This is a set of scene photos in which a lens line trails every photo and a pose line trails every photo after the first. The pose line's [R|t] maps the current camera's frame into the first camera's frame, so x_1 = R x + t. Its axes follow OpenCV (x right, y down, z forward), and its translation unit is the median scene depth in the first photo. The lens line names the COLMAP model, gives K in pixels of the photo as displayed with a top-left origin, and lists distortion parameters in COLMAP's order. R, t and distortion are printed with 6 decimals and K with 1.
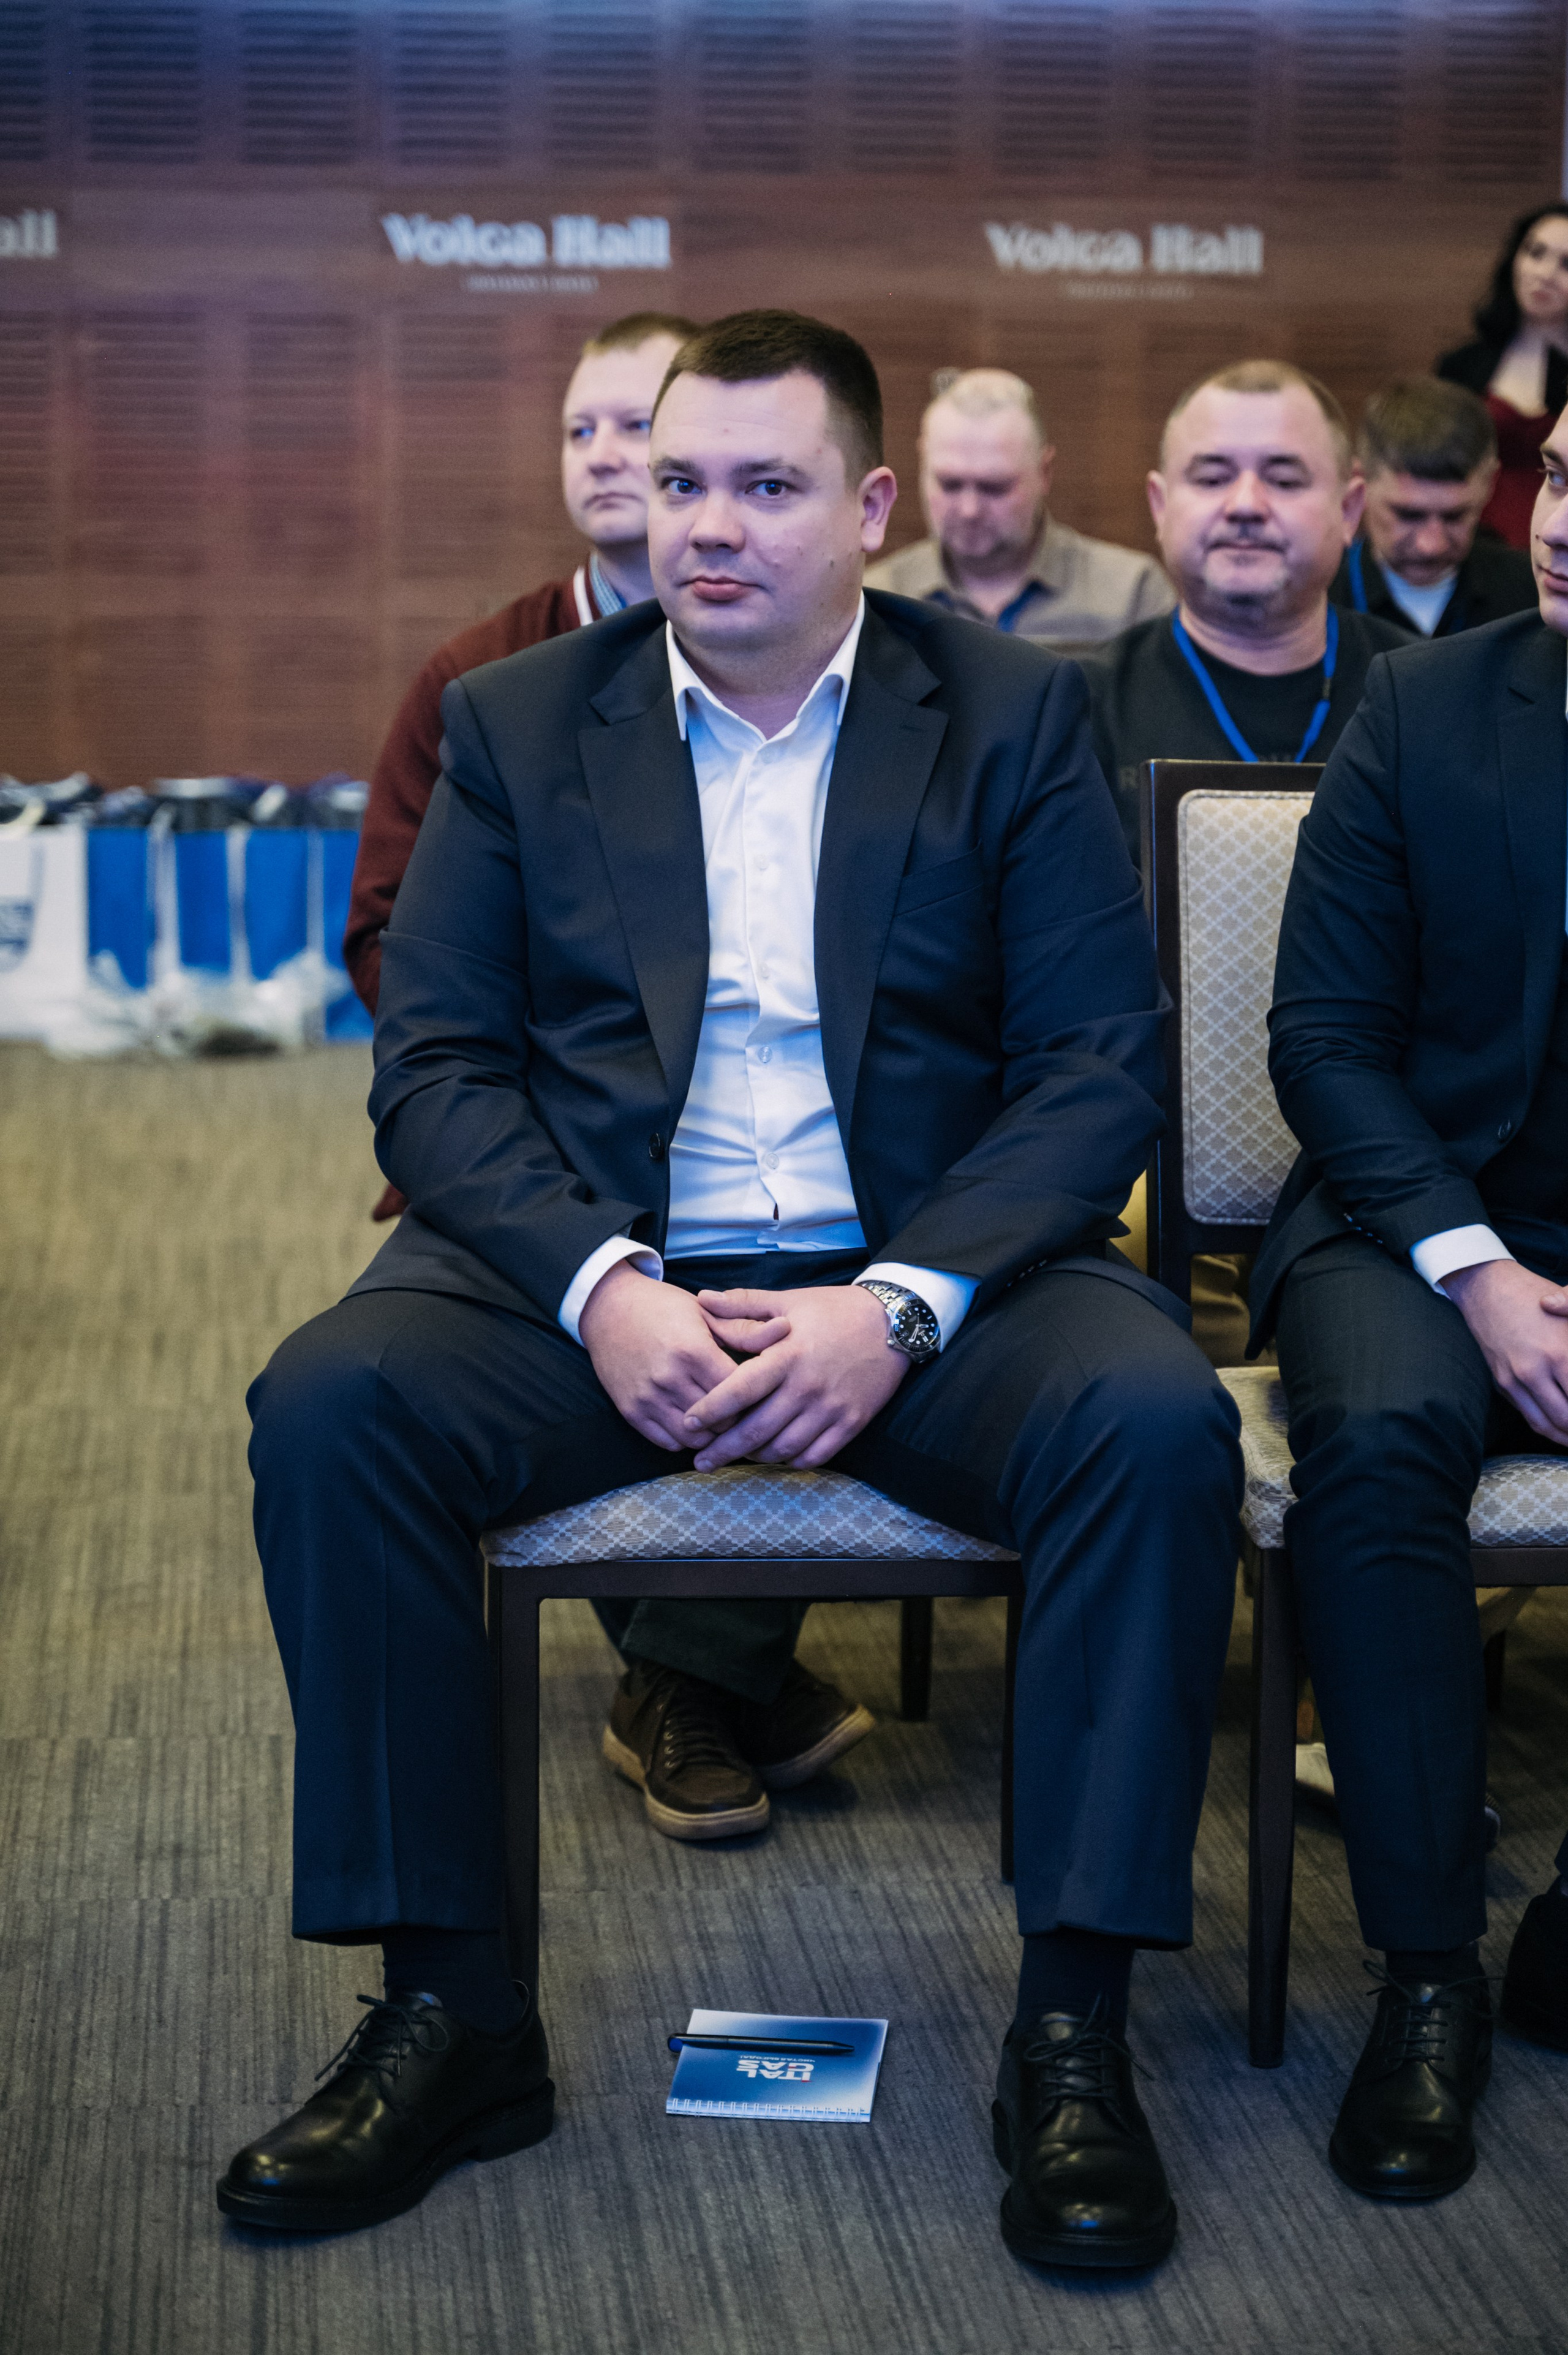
lens RADIAL K [[4951.8, 0, 784.0], [0, 4951.8, 1177.5], [0, 0, 1]] dist [-0.231212, 0.653552]
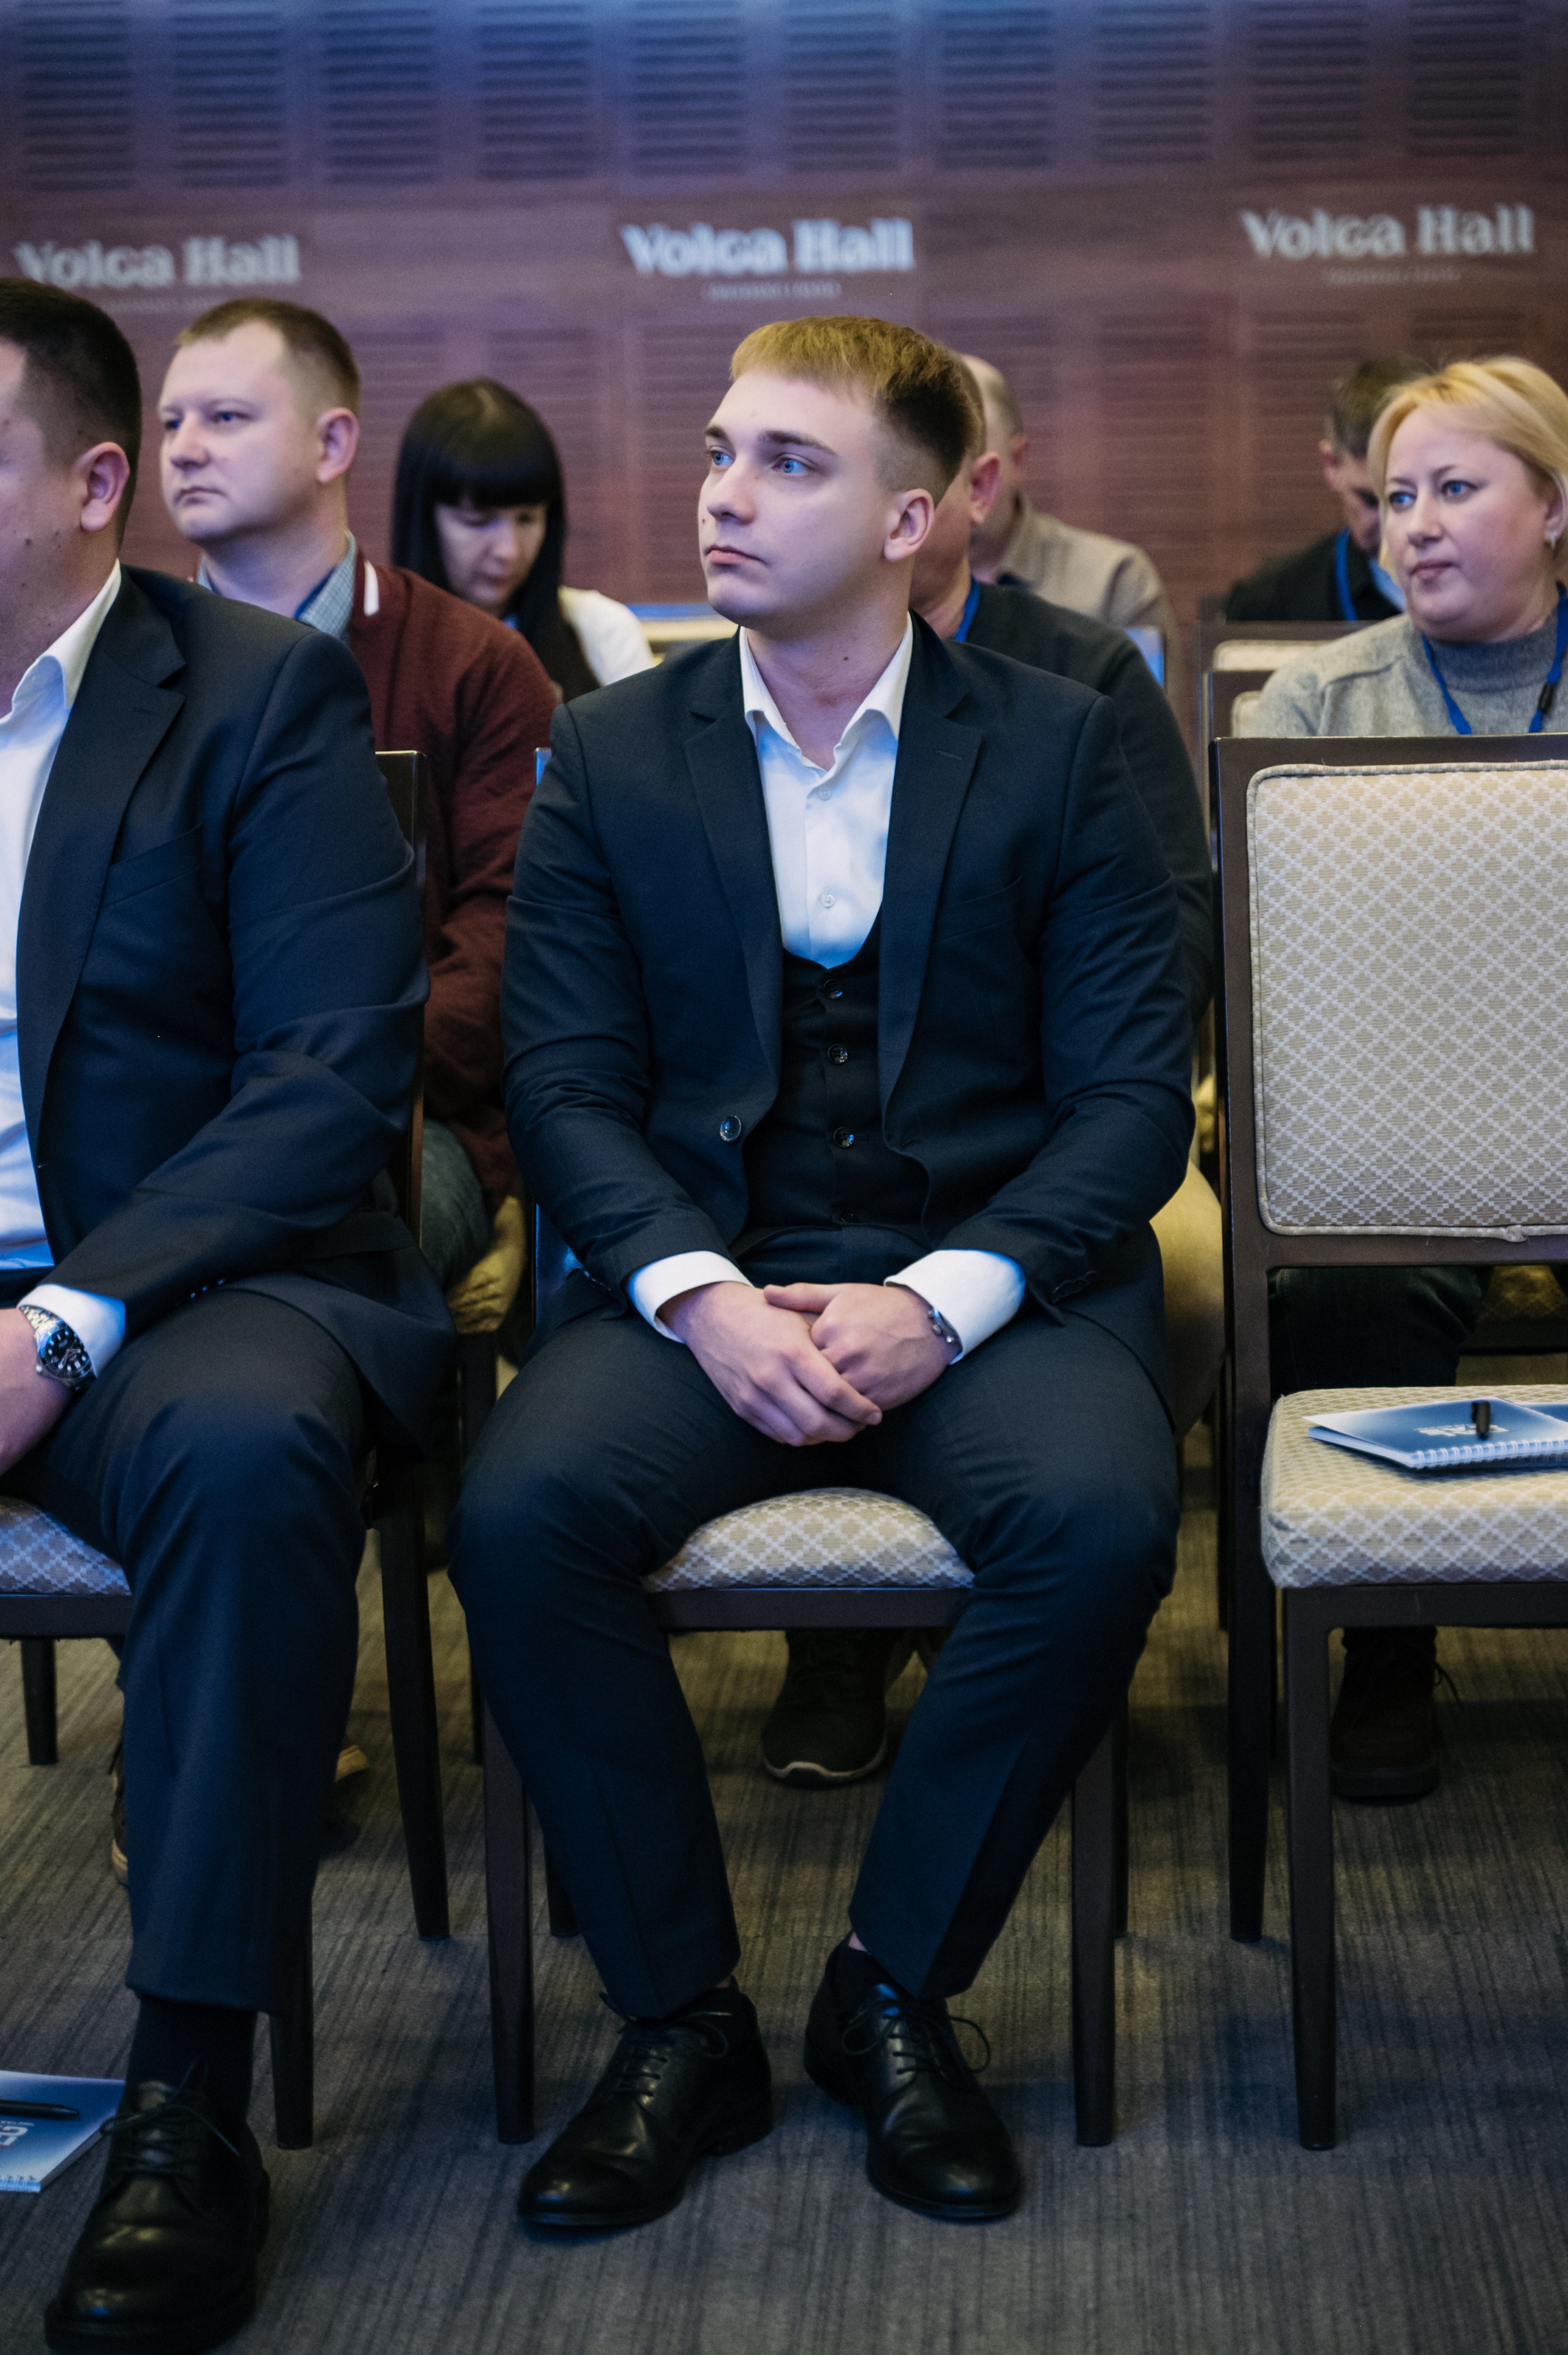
lens RADIAL K [[4951.8, 0, 784.0], [0, 4951.8, 1177.5], [0, 0, 1]] dist [-0.231212, 0.653552]
pose [[0.986795, -0.011689, -0.161552, 0.107607], [0.010714, 0.999919, -0.006904, 0.001861], [0.161620, 0.005082, 0.986840, 0.032678]]
